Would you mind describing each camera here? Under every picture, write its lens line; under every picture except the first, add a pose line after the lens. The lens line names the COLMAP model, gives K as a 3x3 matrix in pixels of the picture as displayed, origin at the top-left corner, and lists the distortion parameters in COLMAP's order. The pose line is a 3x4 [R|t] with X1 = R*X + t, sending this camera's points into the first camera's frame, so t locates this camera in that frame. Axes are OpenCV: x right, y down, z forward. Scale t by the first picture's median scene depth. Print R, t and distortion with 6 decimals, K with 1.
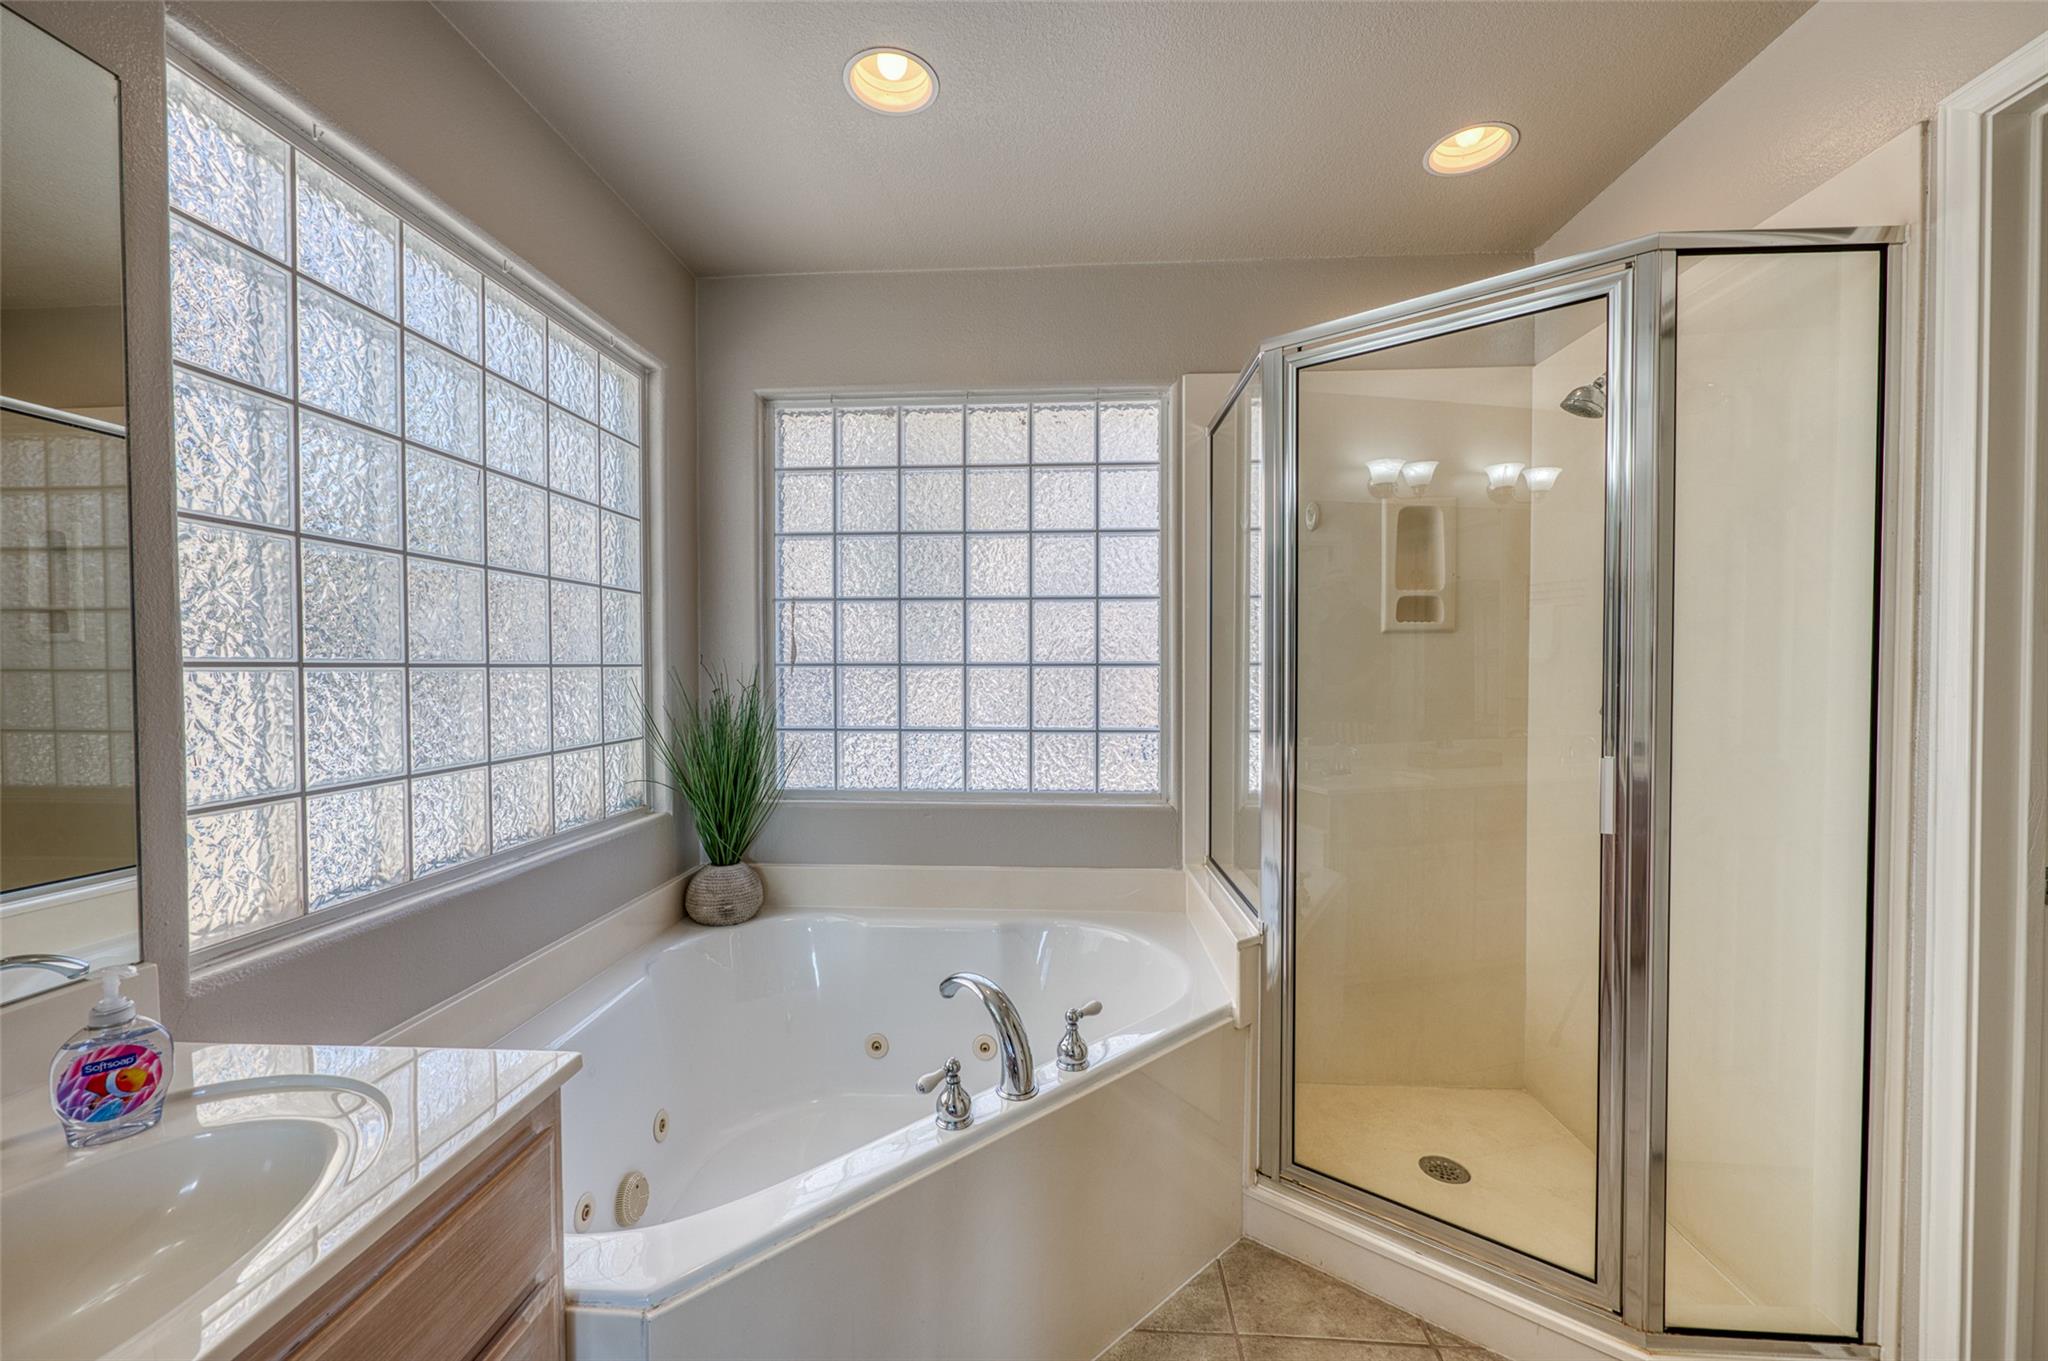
lens RADIAL K [[799.9, 0, 1024.4], [0, 799.9, 678.6], [0, 0, 1]] dist [-0.002182, 0.000552]
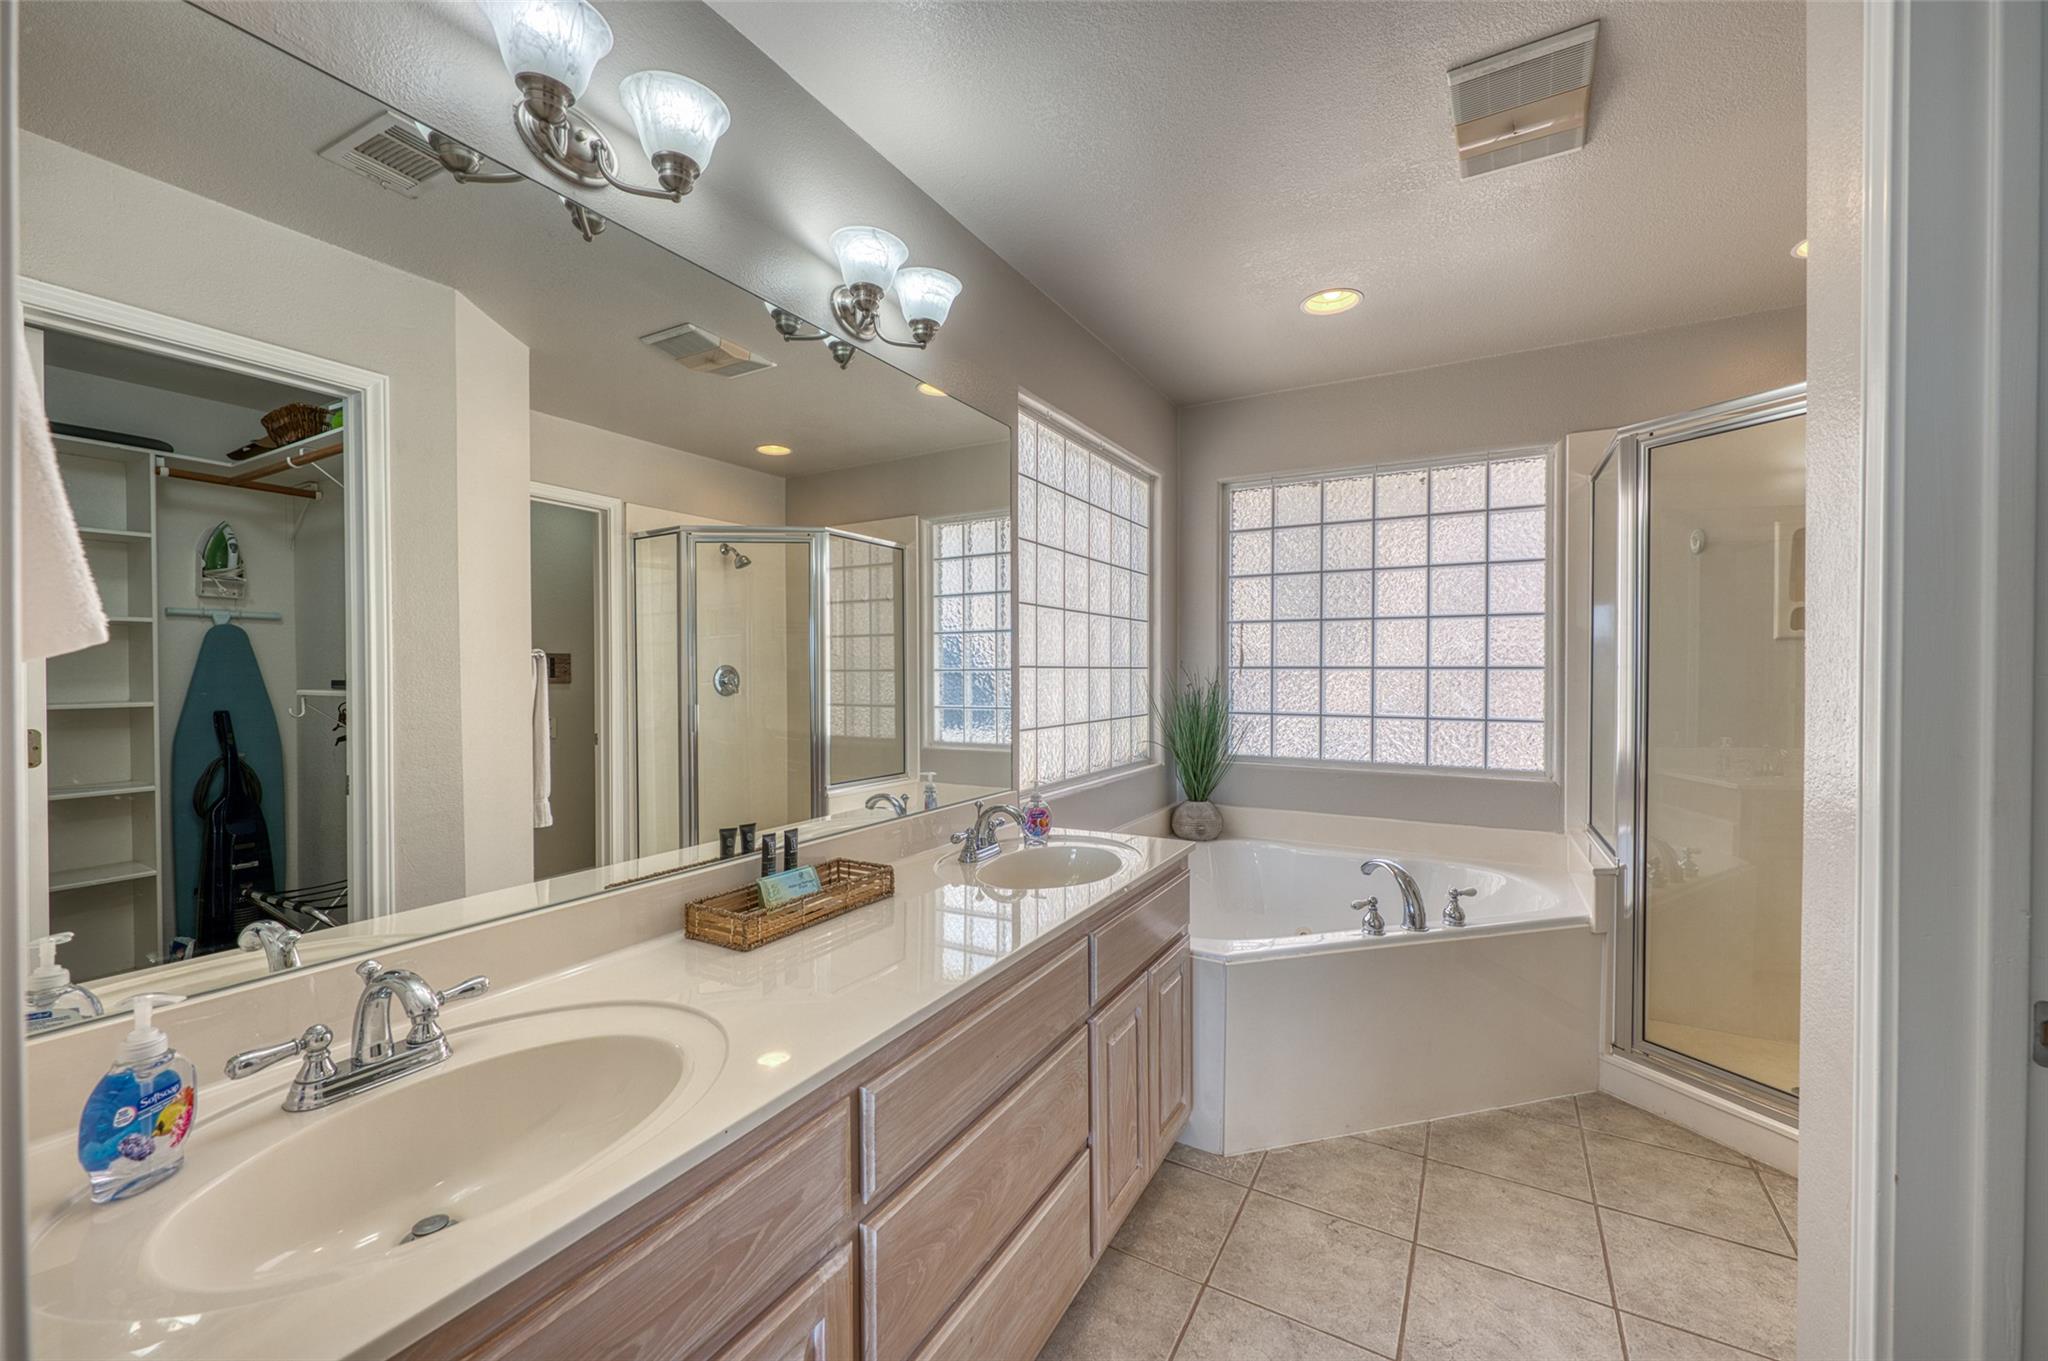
lens RADIAL K [[799.9, 0, 1021.2], [0, 799.9, 679.3], [0, 0, 1]] dist [-0.002182, 0.000552]
pose [[0.892740, 0.007321, -0.450513, 0.003339], [-0.009573, 0.999950, -0.002721, 0.011475], [0.450470, 0.006742, 0.892766, -0.468274]]
